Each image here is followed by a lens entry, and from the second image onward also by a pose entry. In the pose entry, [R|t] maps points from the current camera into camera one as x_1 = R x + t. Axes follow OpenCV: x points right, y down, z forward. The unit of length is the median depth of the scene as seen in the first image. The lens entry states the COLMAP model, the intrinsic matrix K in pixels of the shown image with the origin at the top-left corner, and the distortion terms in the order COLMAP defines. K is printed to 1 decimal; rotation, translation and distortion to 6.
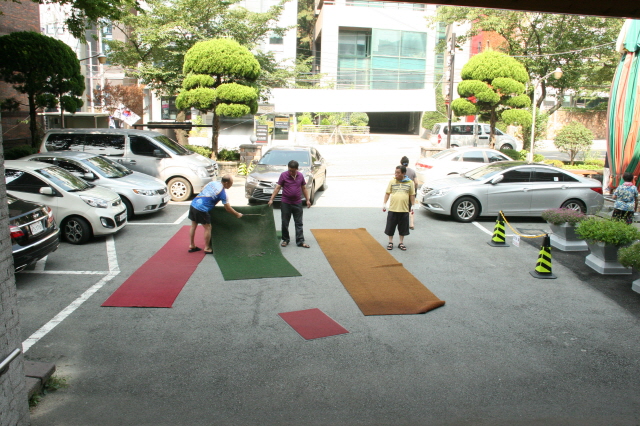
lens RADIAL K [[538.2, 0, 320.0], [0, 538.2, 213.0], [0, 0, 1]] dist [-0.195196, 0.167624]
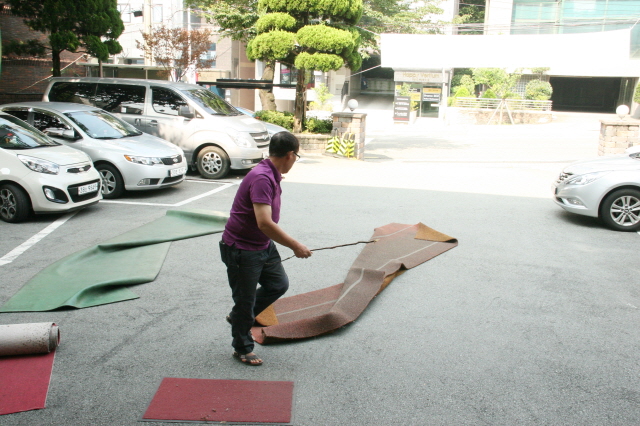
lens RADIAL K [[665.8, 0, 320.0], [0, 665.8, 213.0], [0, 0, 1]] dist [-0.018384, 0.011047]
pose [[0.959800, 0.057263, -0.274782, 0.114607], [-0.058824, 0.998265, 0.002562, 0.011953], [0.274452, 0.013705, 0.961503, 0.142362]]
